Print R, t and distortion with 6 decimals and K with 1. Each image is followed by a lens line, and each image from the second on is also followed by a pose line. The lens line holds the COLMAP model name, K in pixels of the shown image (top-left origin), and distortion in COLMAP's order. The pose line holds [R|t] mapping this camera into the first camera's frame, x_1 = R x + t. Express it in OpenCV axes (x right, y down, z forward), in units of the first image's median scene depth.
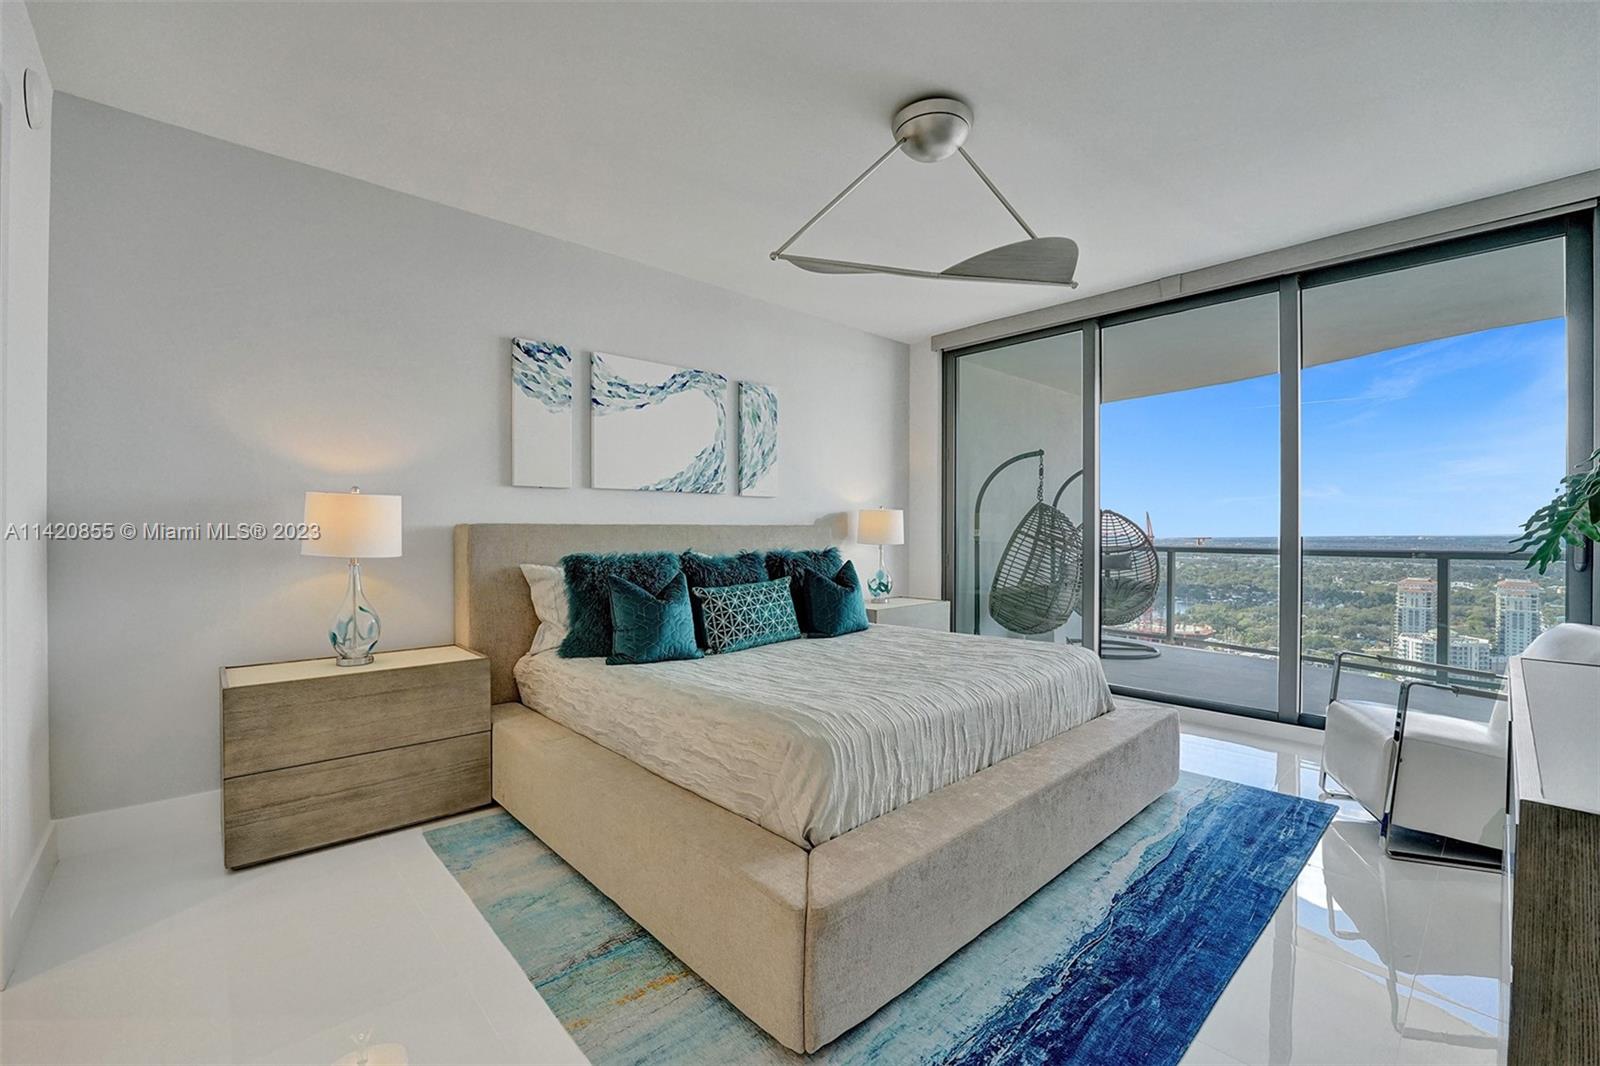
lens RADIAL K [[682.7, 0, 795.9], [0, 682.7, 535.7], [0, 0, 1]] dist [-0.018935, 0.001424]
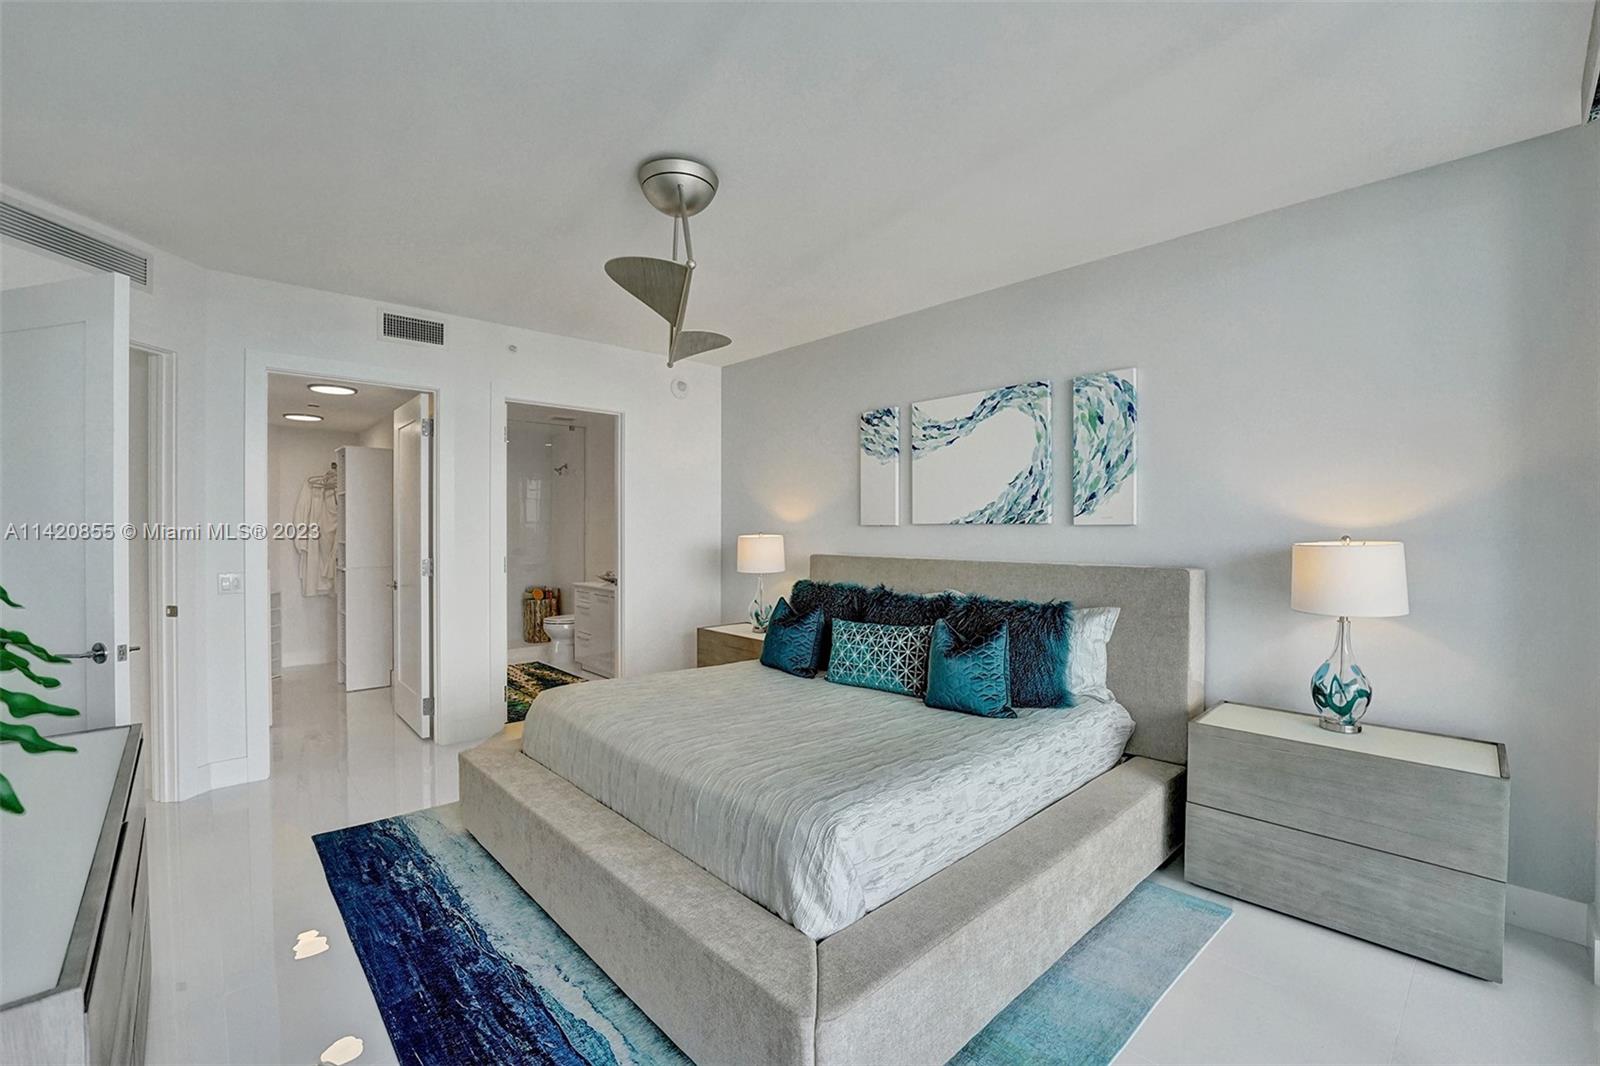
lens RADIAL K [[682.7, 0, 790.3], [0, 682.7, 532.4], [0, 0, 1]] dist [-0.018935, 0.001424]
pose [[-0.023029, 0.005059, -0.999722, 0.774632], [-0.008680, 0.999948, 0.005260, -0.055769], [0.999697, 0.008799, -0.022983, 0.758660]]
